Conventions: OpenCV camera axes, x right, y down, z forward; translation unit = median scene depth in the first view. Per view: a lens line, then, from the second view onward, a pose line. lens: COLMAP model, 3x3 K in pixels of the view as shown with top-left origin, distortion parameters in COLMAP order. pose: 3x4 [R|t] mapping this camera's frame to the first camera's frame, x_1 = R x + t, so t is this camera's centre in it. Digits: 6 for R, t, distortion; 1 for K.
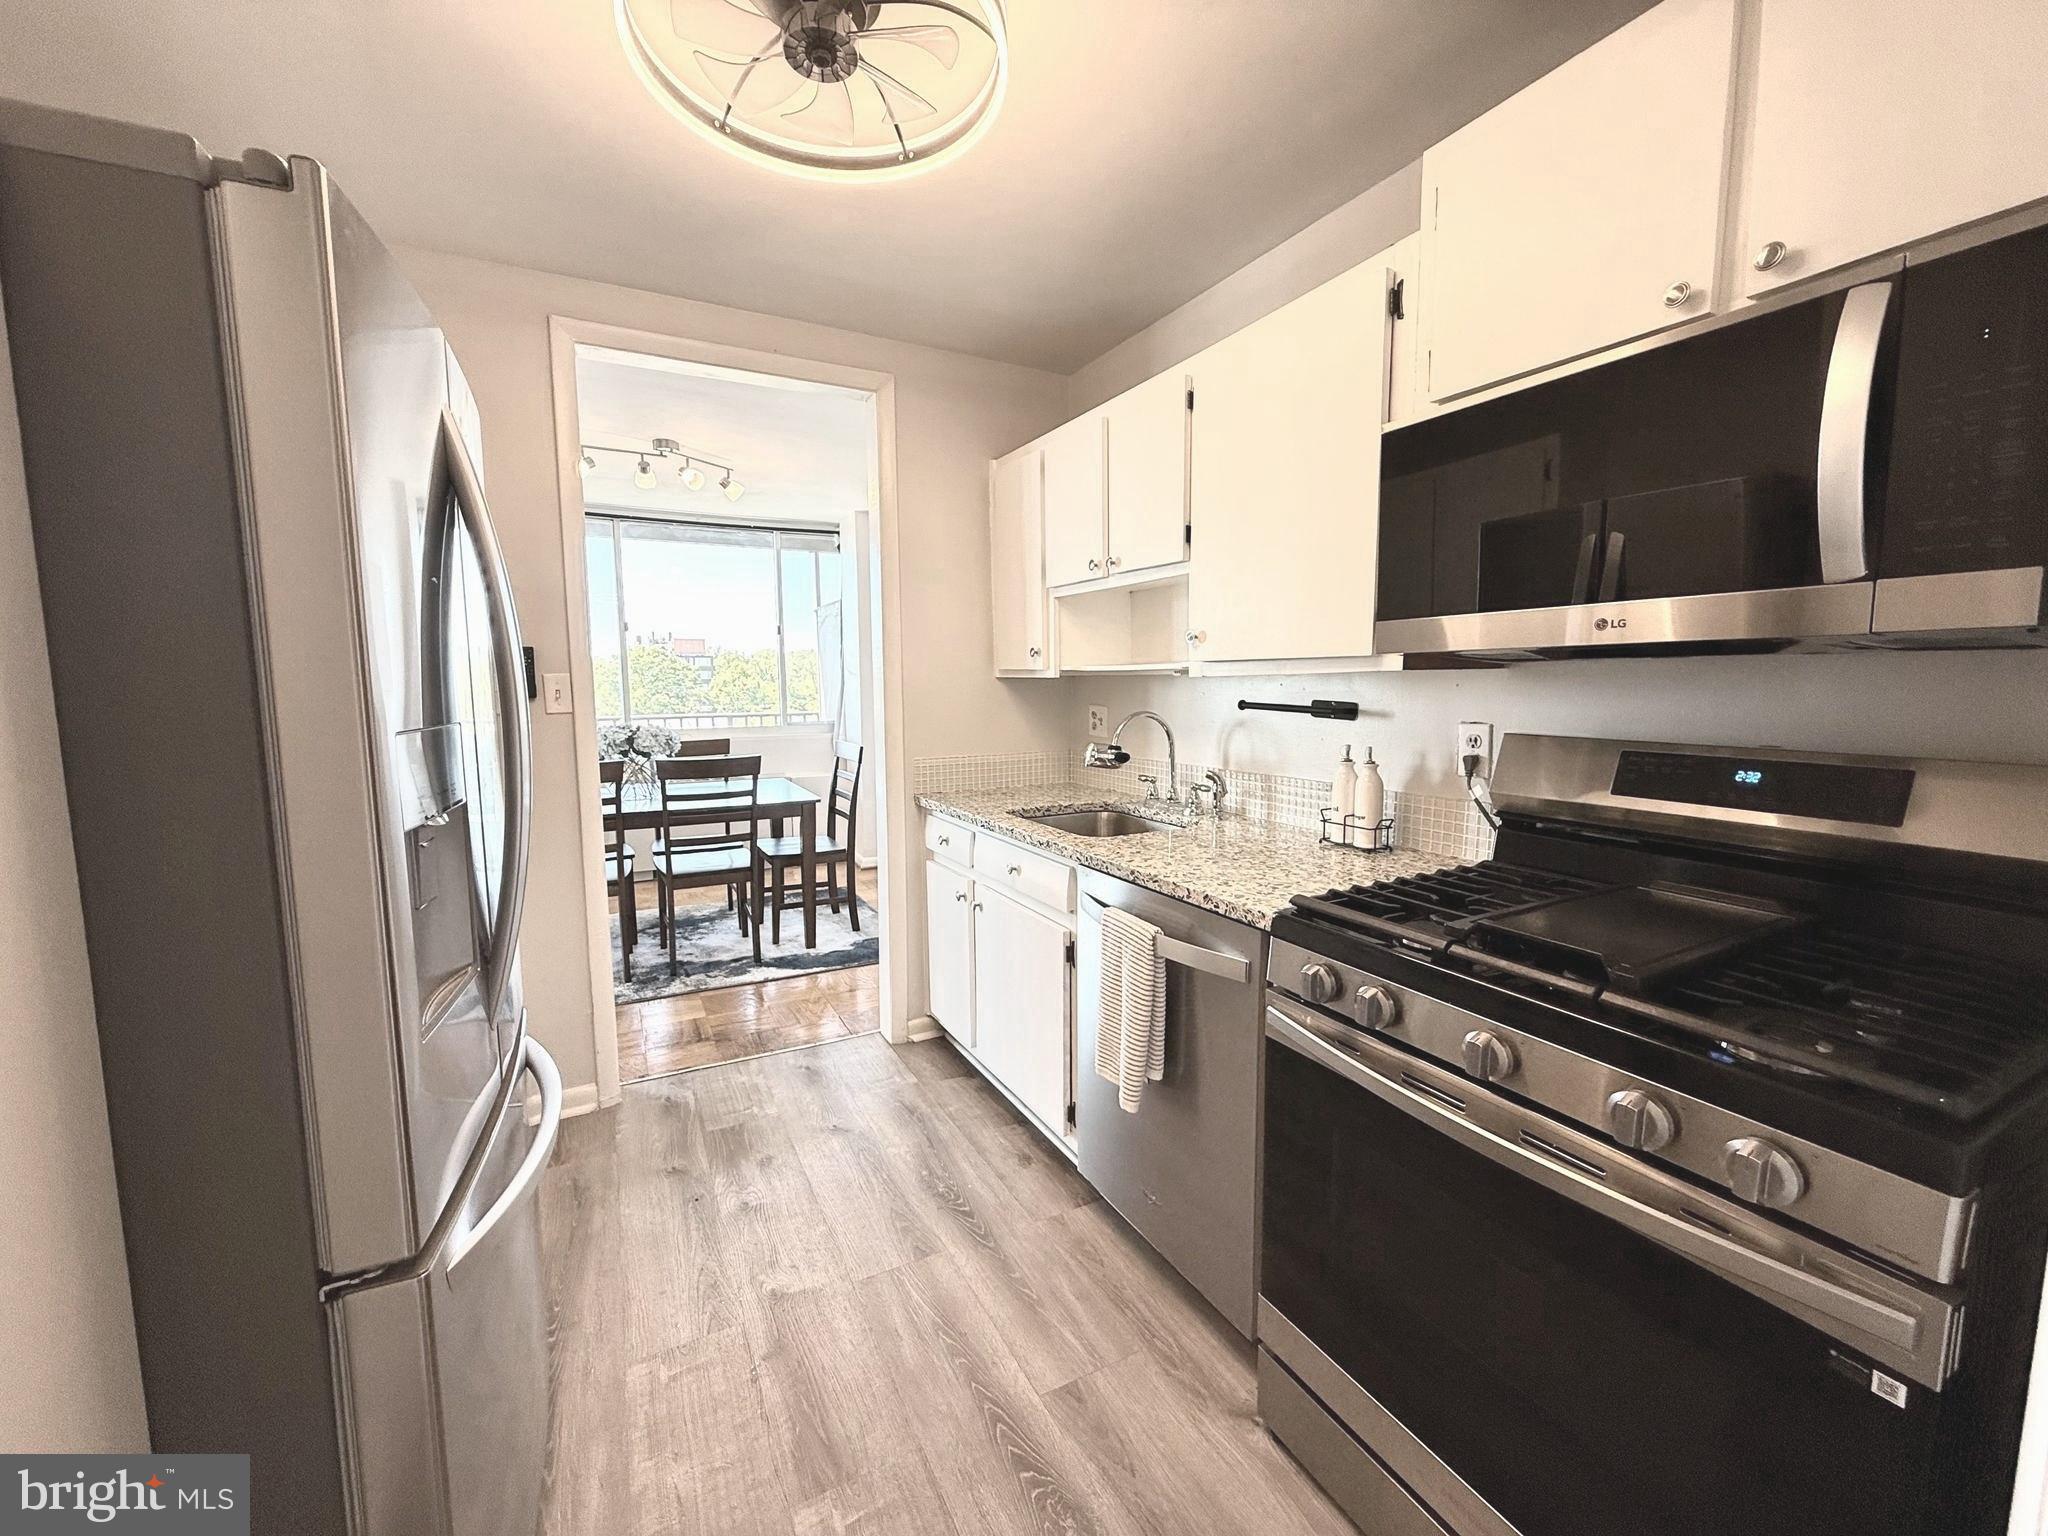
lens RADIAL K [[826.2, 0, 1024.0], [0, 826.2, 768.0], [0, 0, 1]] dist [0.013094, 0.000069]
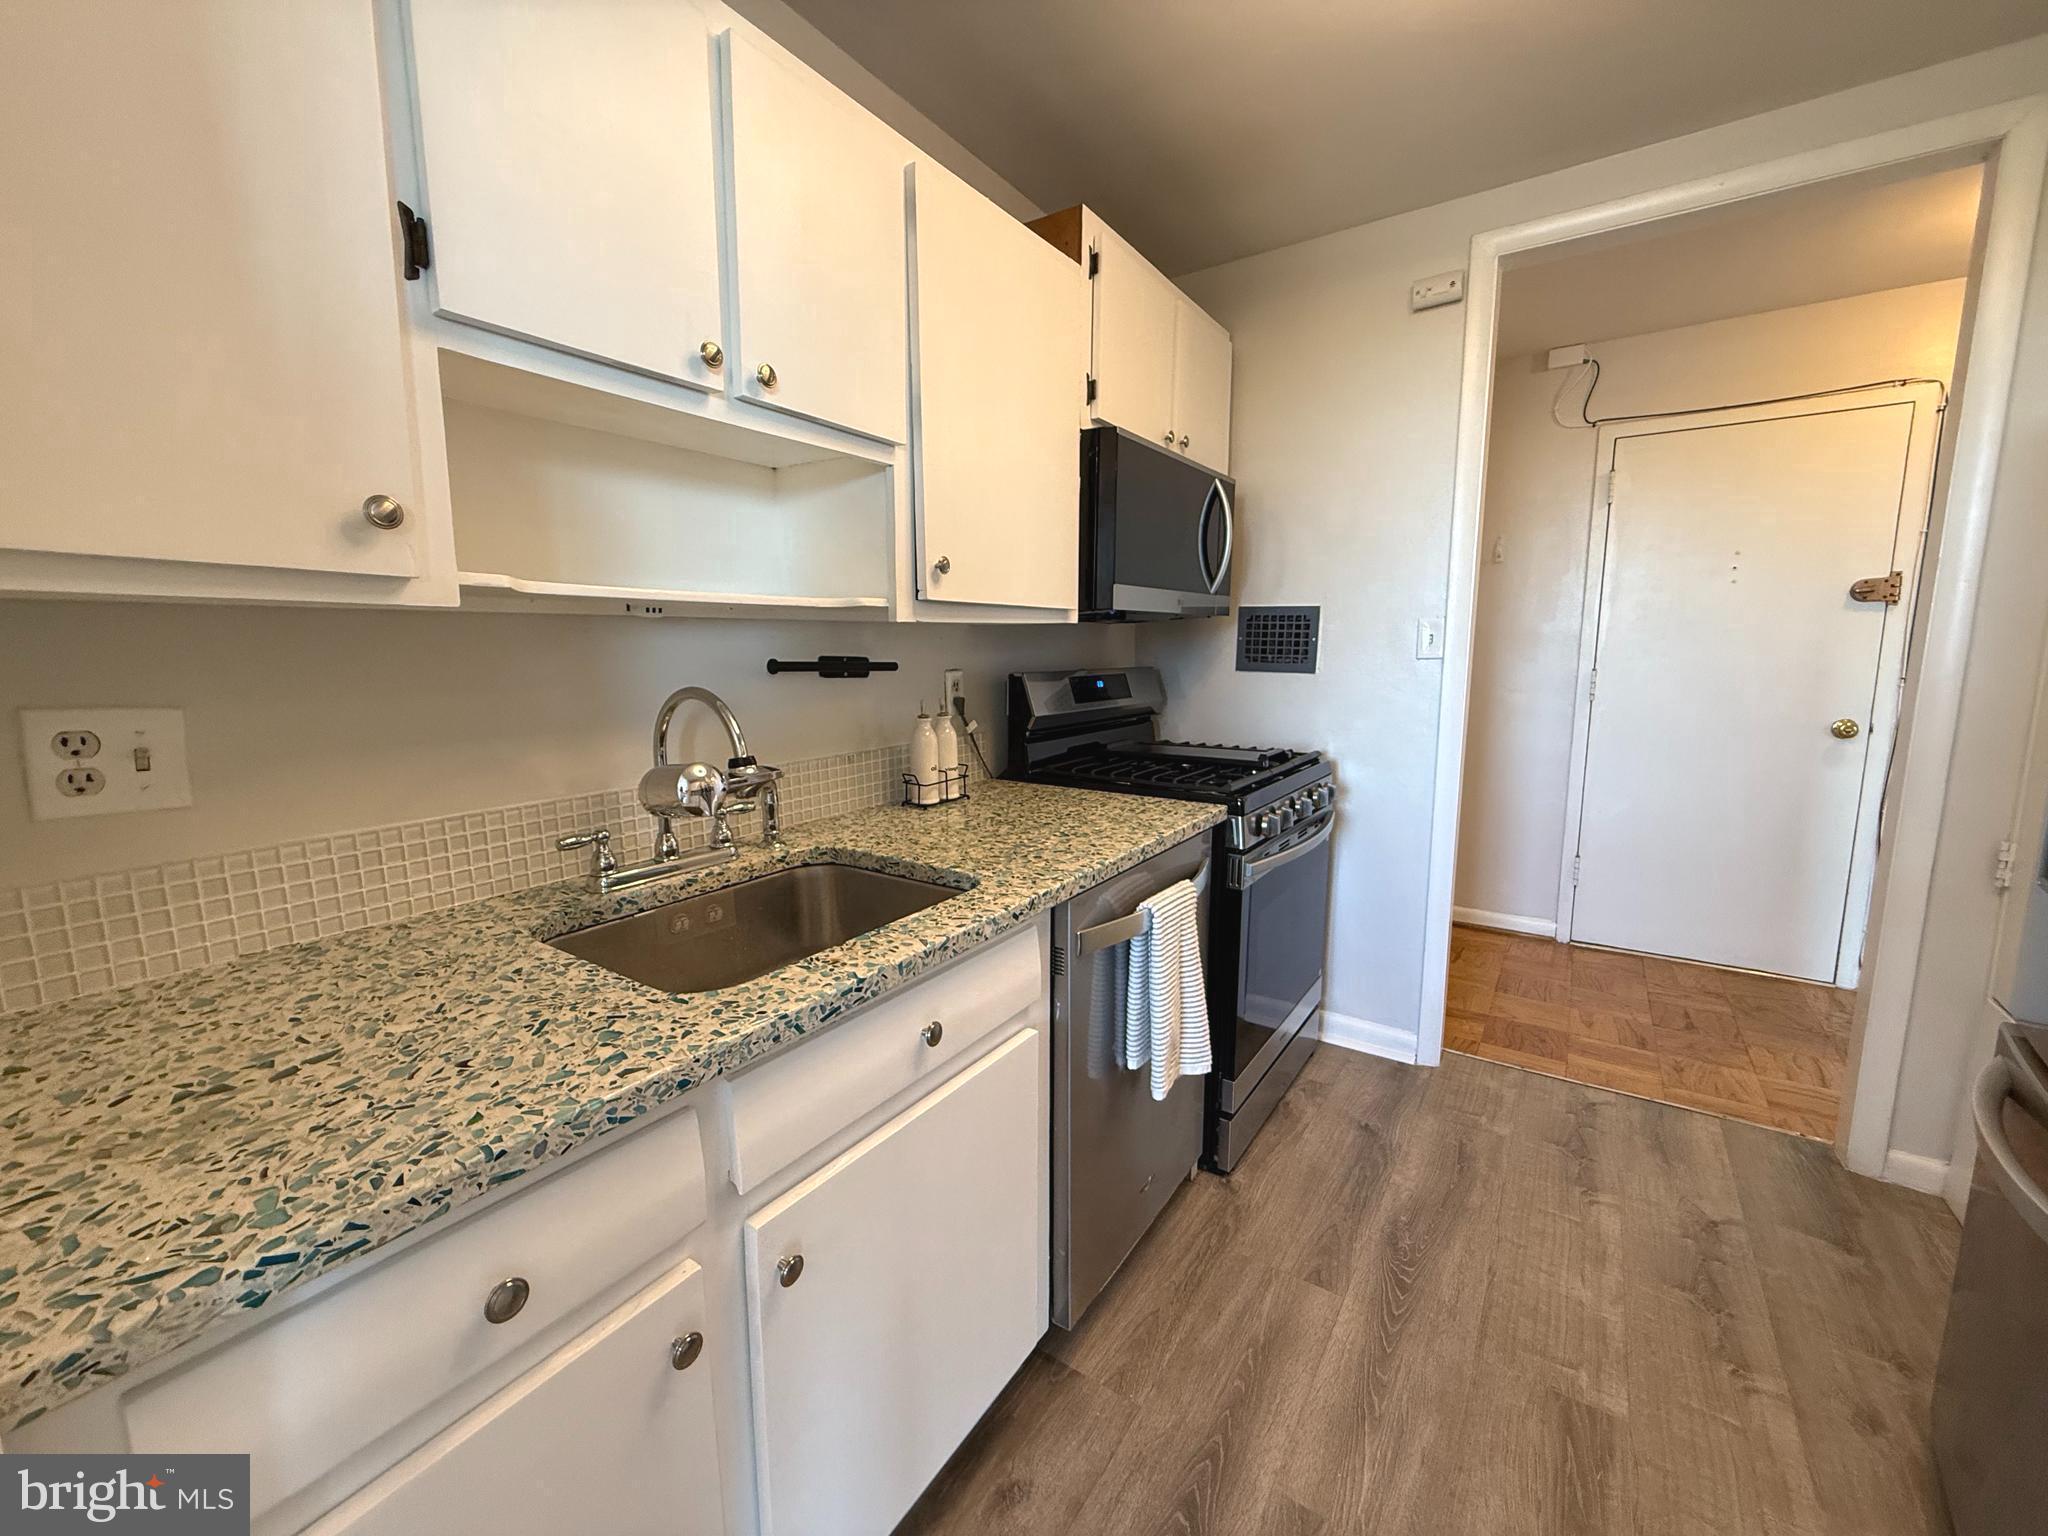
lens RADIAL K [[826.2, 0, 1024.0], [0, 826.2, 768.0], [0, 0, 1]] dist [0.013094, 0.000069]
pose [[-0.472844, -0.122408, 0.872602, -0.492882], [0.102837, 0.975870, 0.192620, -0.121800], [-0.875125, 0.180815, -0.448846, 1.329933]]
